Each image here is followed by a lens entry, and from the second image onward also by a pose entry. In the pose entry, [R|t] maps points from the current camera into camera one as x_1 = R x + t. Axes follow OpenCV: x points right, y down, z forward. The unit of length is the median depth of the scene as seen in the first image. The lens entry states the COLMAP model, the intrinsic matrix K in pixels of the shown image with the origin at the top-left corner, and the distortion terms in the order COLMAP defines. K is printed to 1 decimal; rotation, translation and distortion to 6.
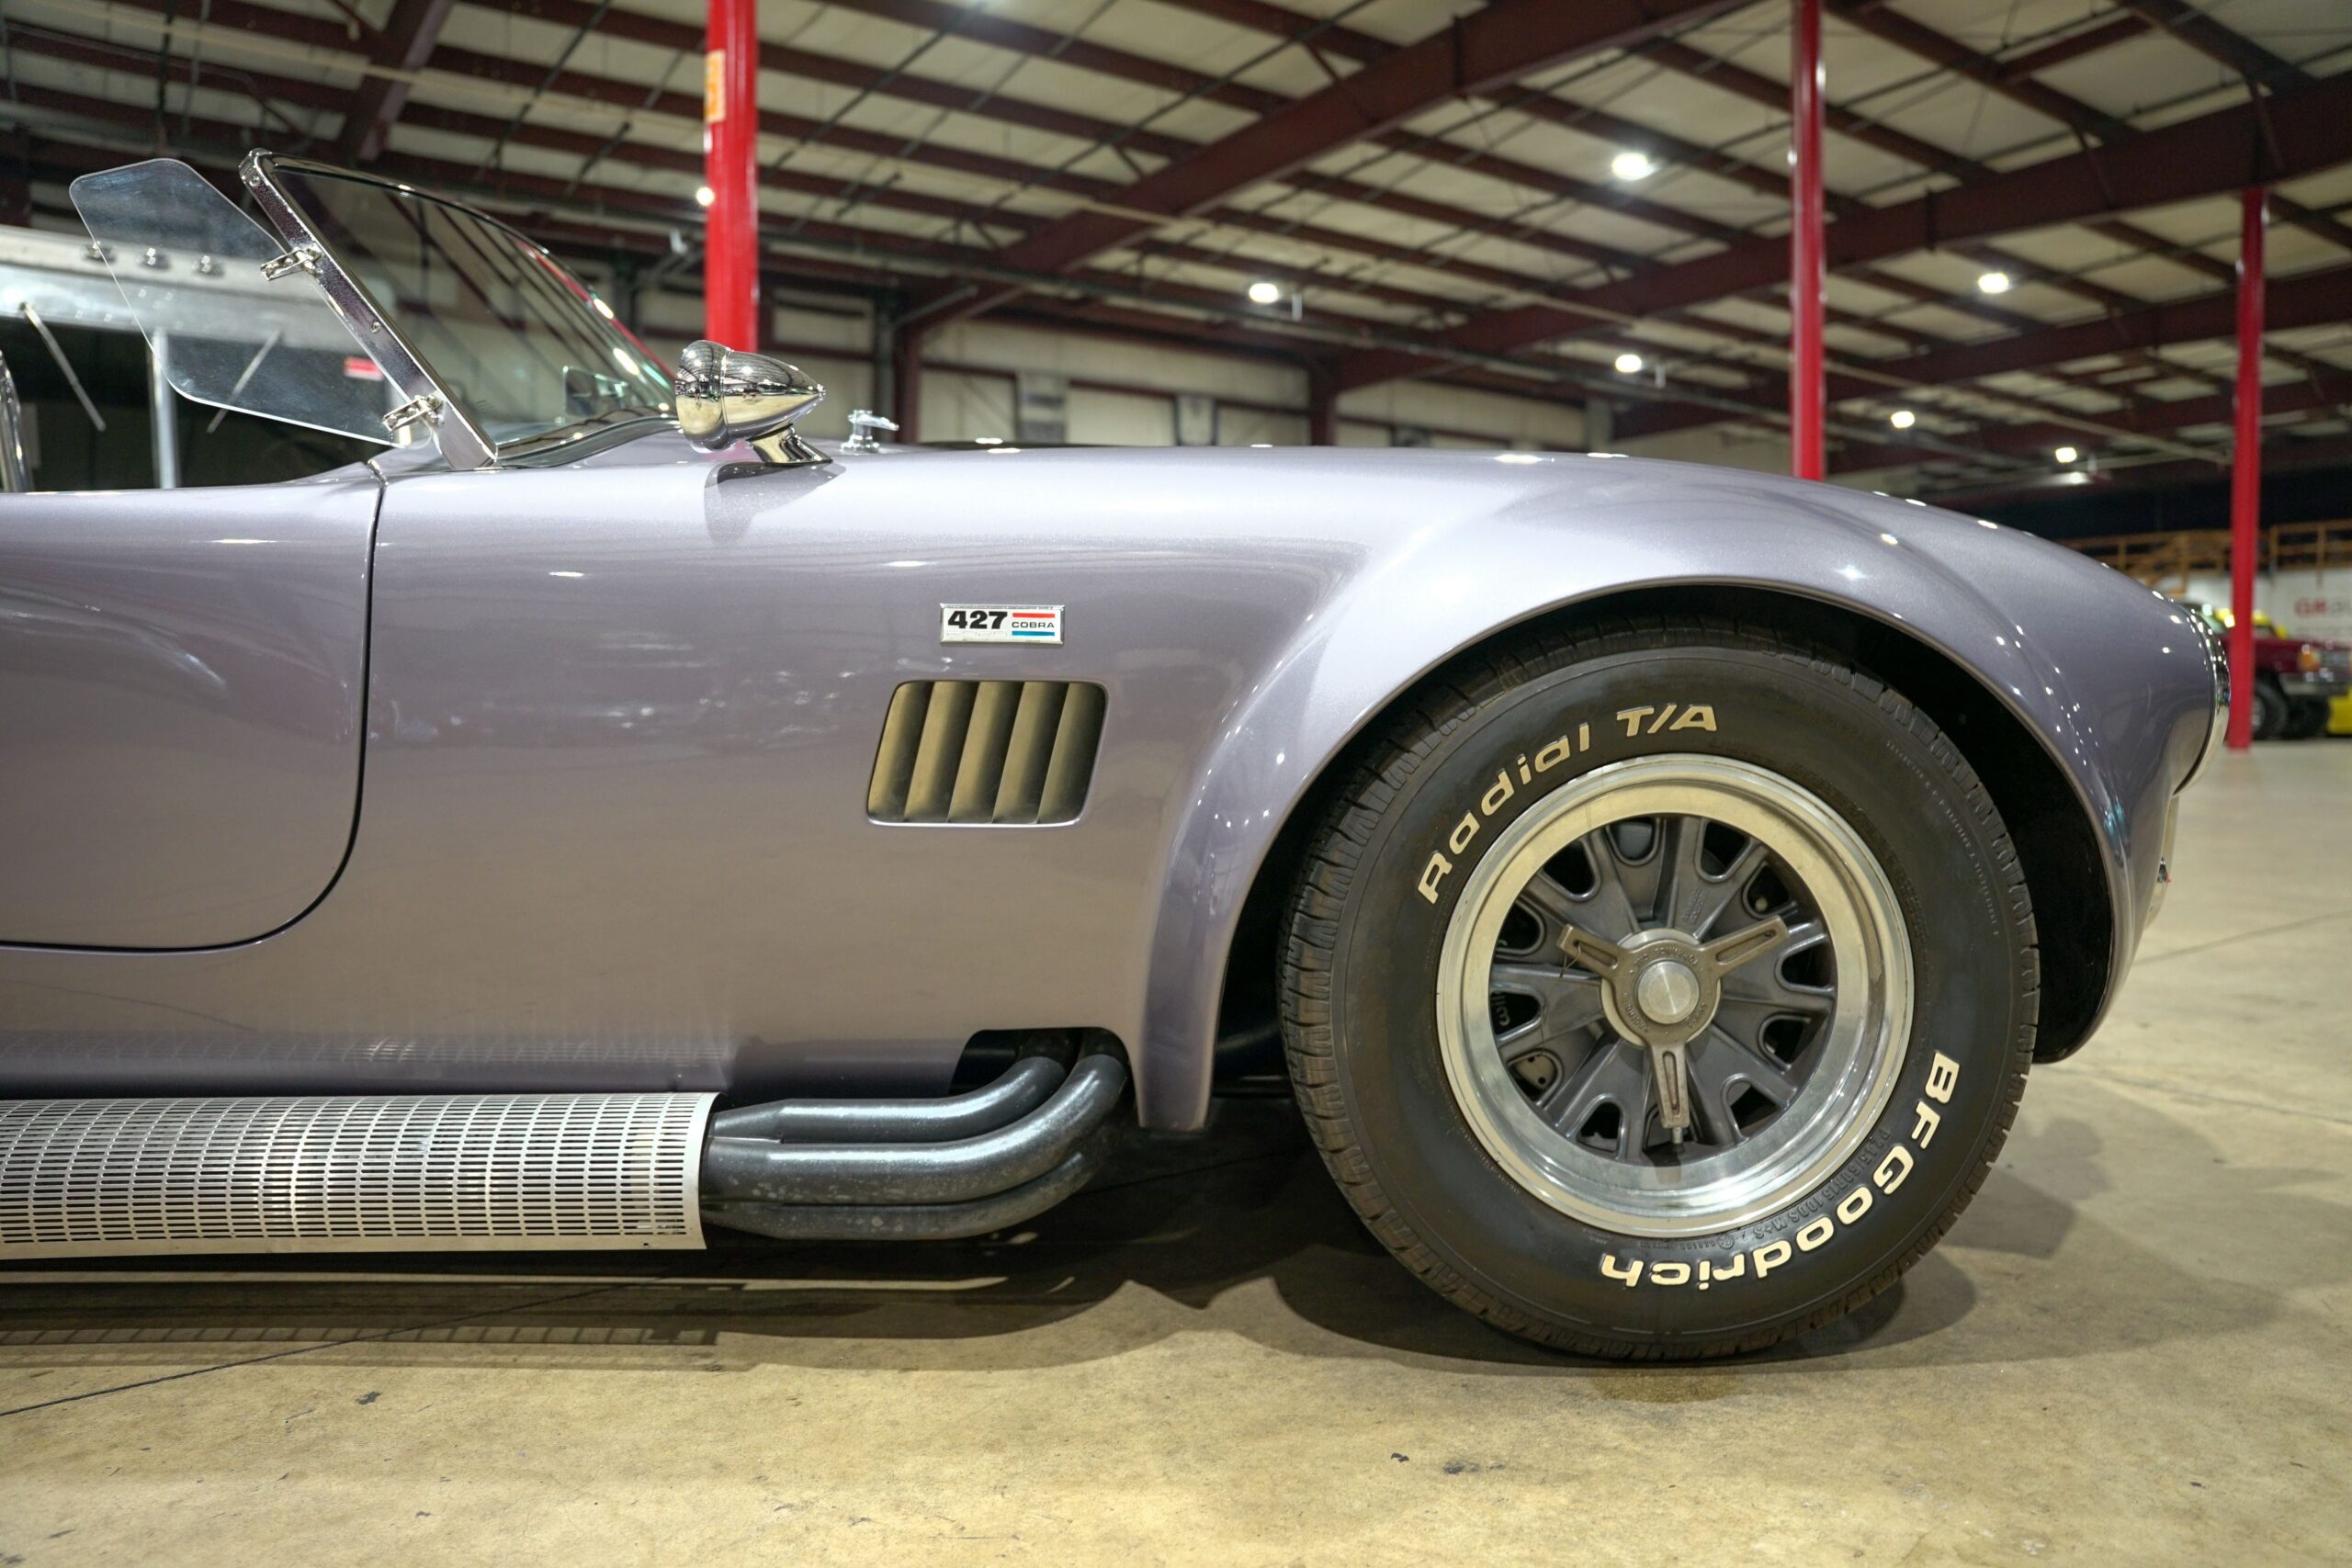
lens RADIAL K [[1610.4, 0, 1182.6], [0, 1610.4, 780.9], [0, 0, 1]] dist [-0.140999, 0.110294]
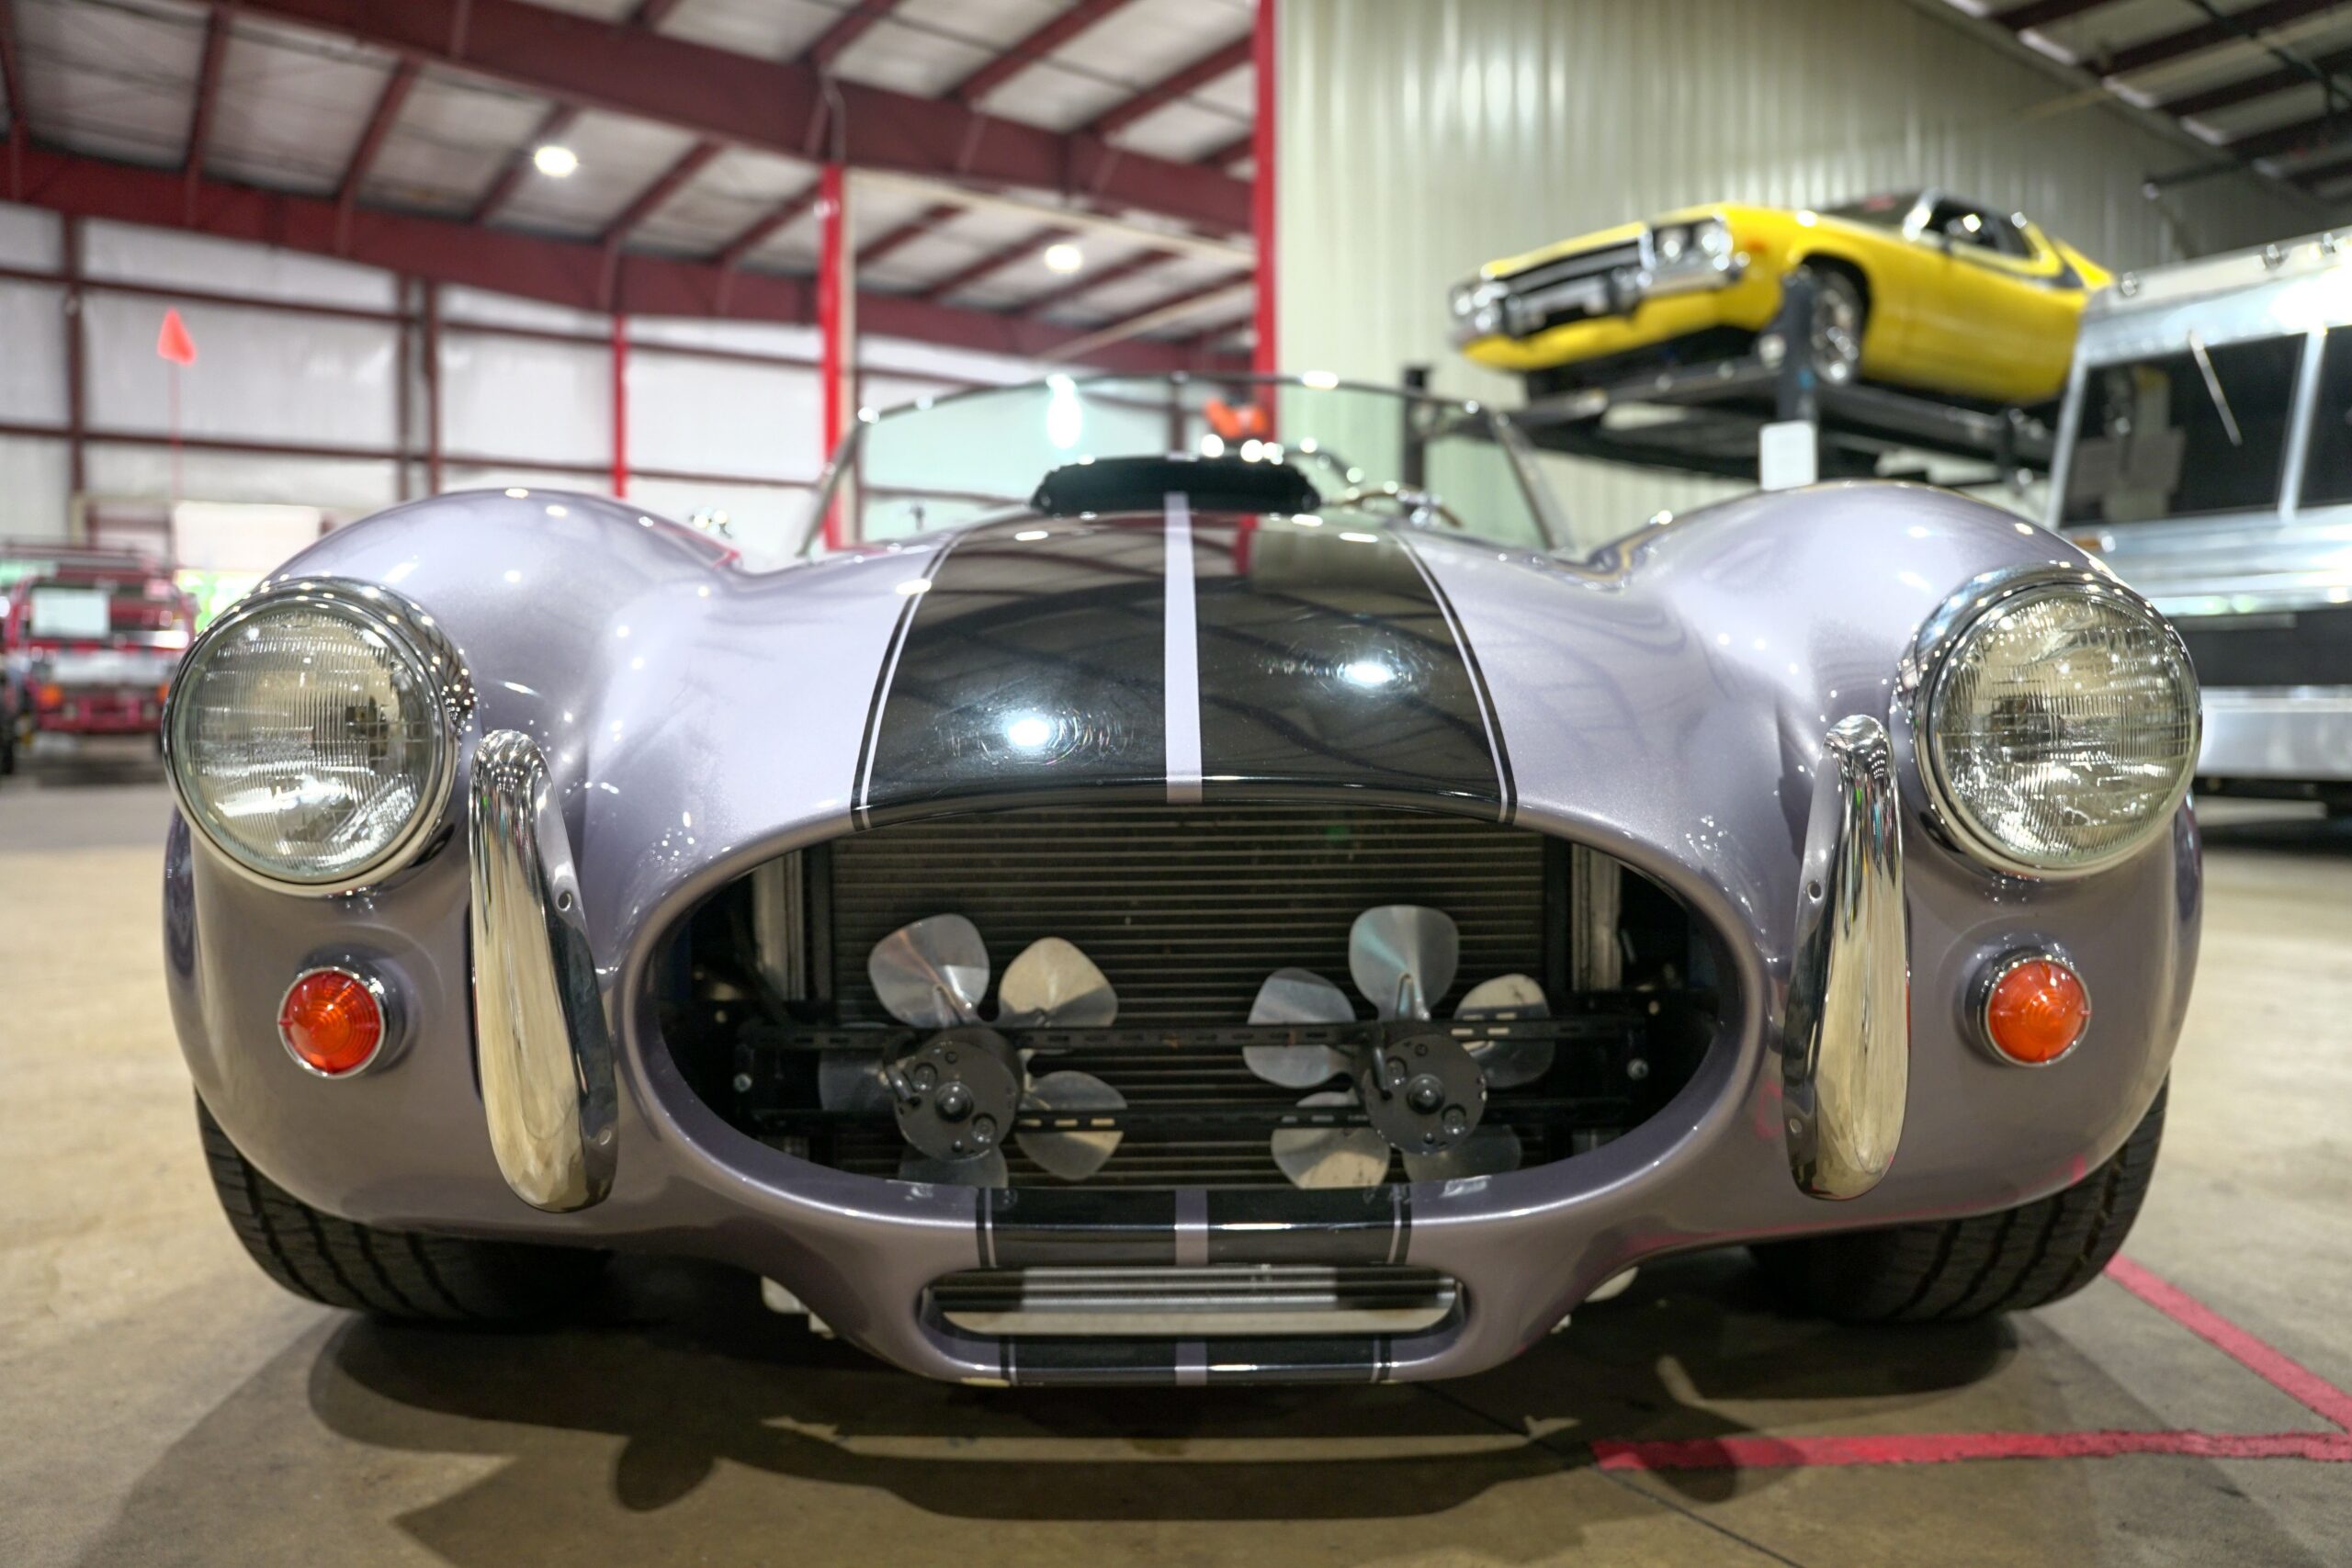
lens RADIAL K [[1610.4, 0, 1182.6], [0, 1610.4, 780.9], [0, 0, 1]] dist [-0.140999, 0.110294]
pose [[-0.003488, 0.048106, -0.998836, 1.261442], [-0.053890, 0.997382, 0.048224, -0.084440], [0.998541, 0.053996, -0.000886, 1.357565]]
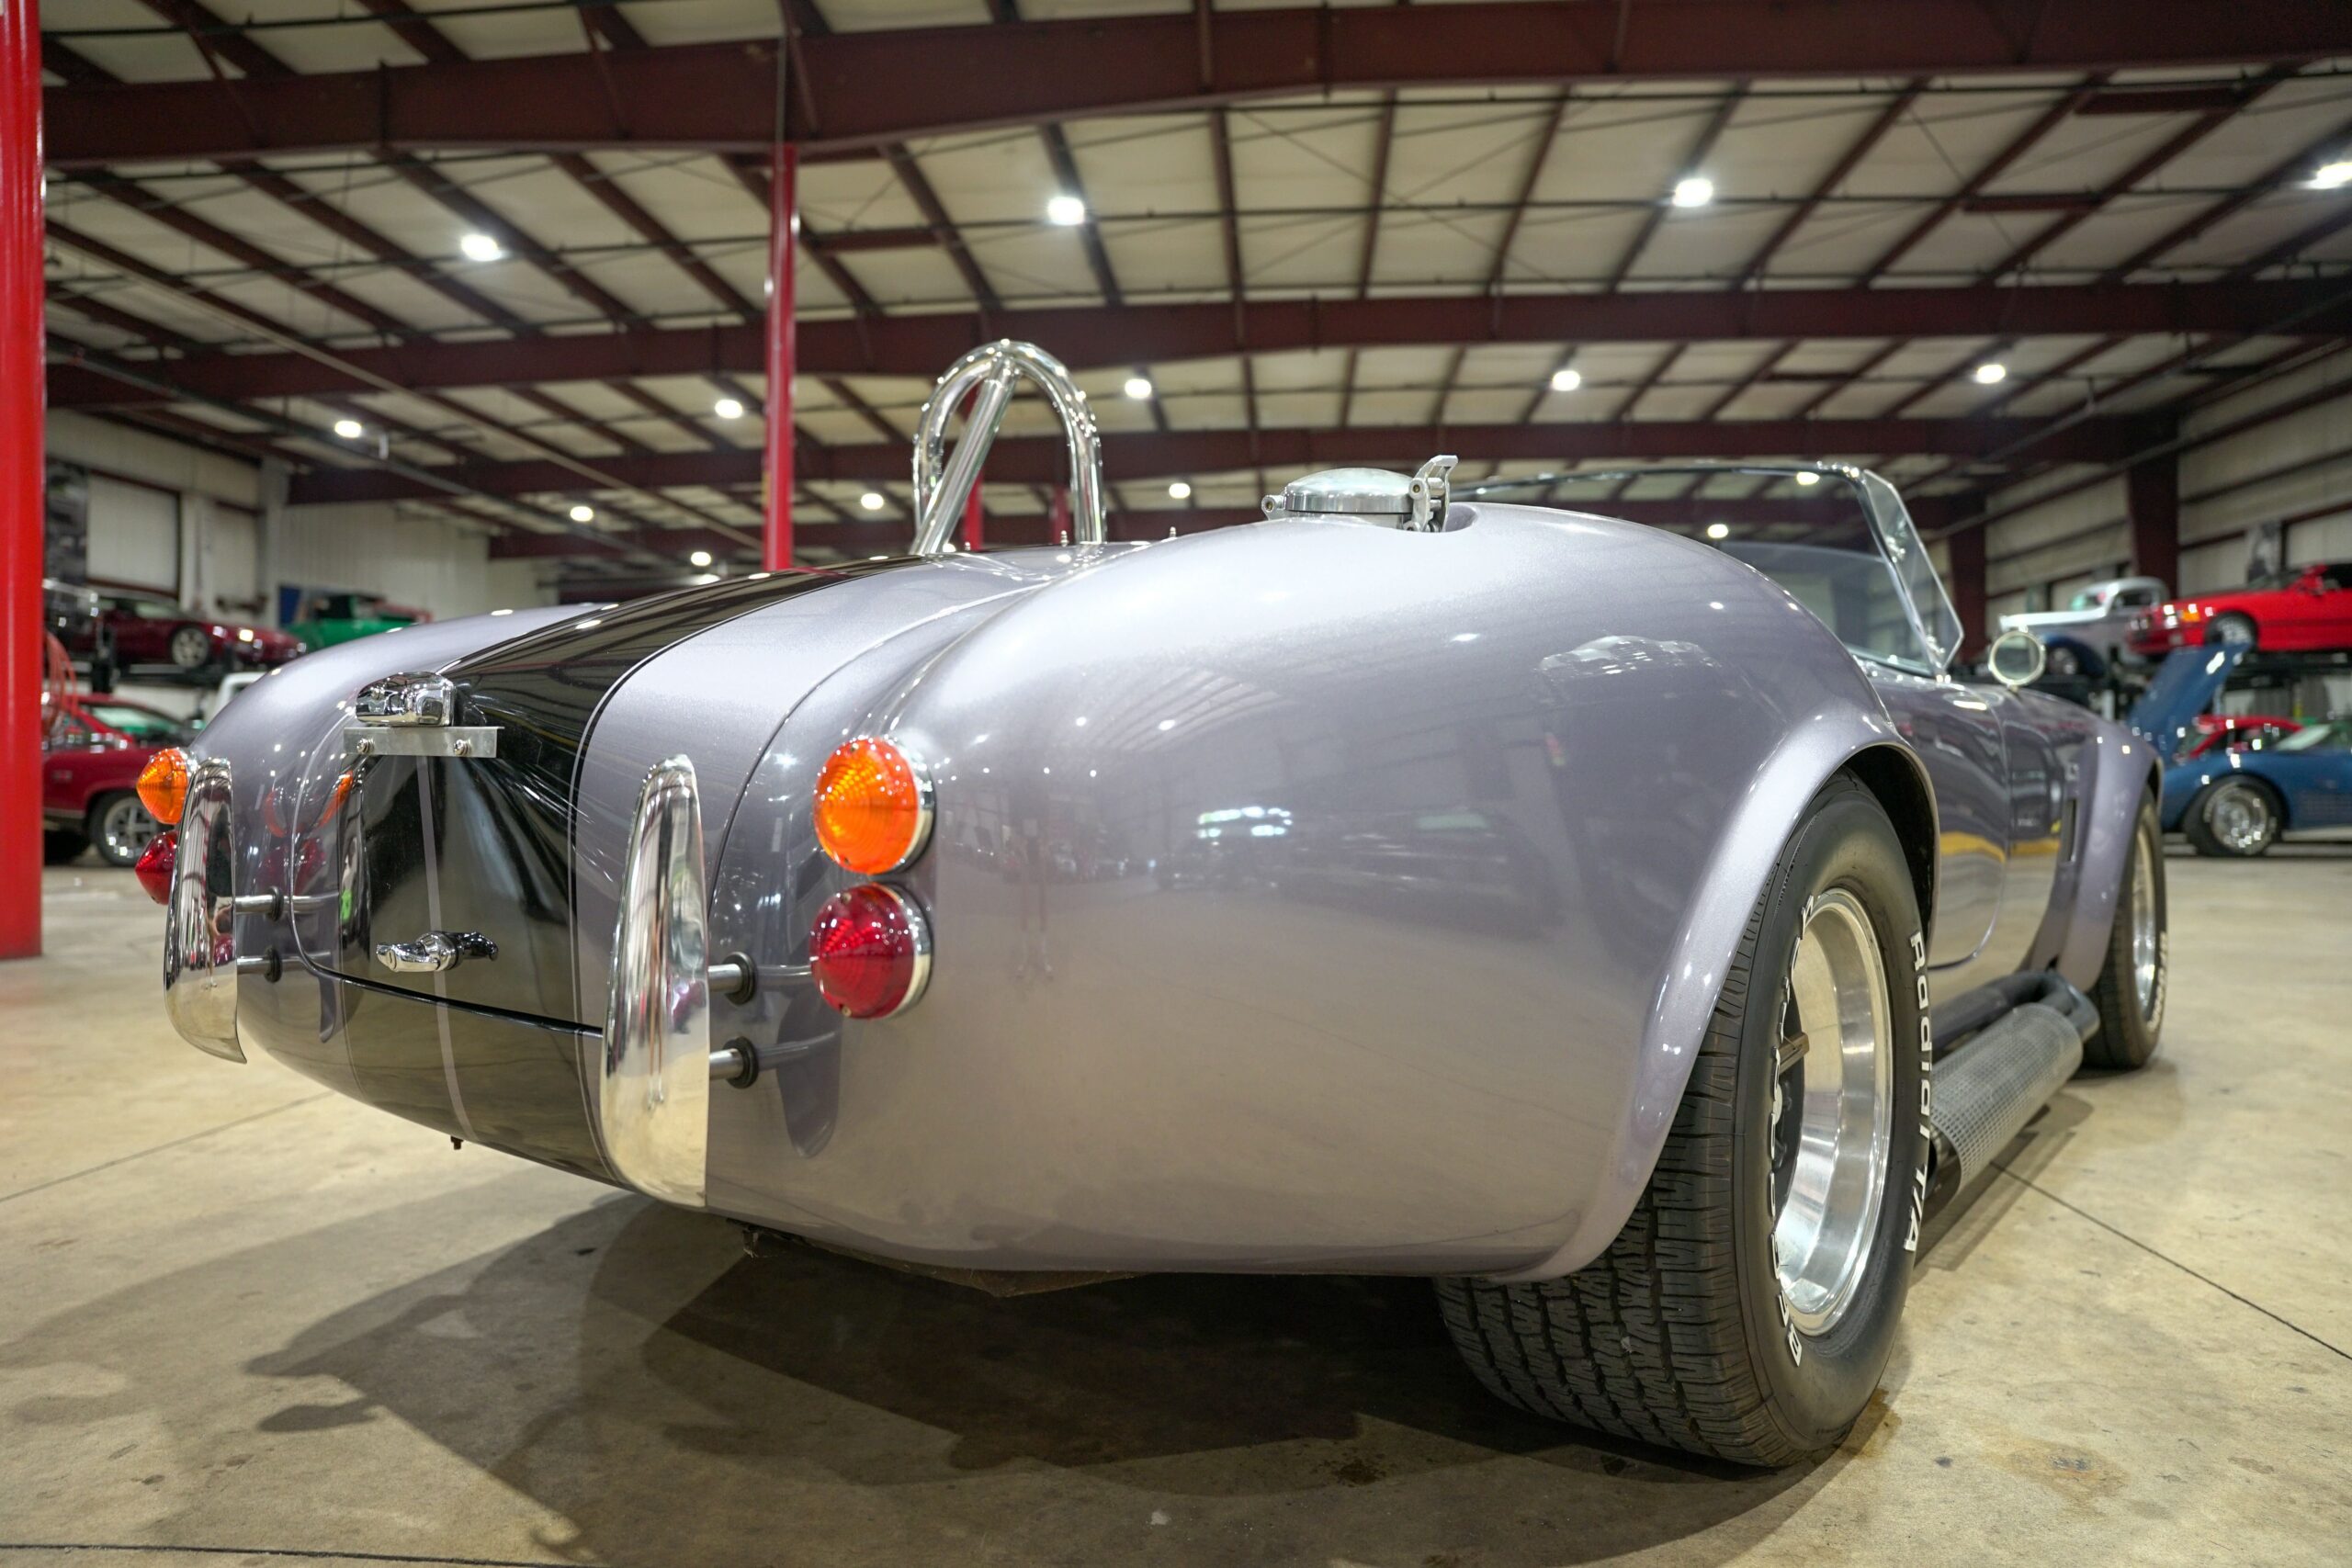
lens RADIAL K [[1610.4, 0, 1182.6], [0, 1610.4, 780.9], [0, 0, 1]] dist [-0.140999, 0.110294]
pose [[0.634822, -0.000411, 0.772658, -2.146296], [0.038508, 0.998774, -0.031107, -0.056609], [-0.771698, 0.049501, 0.634060, 0.446076]]
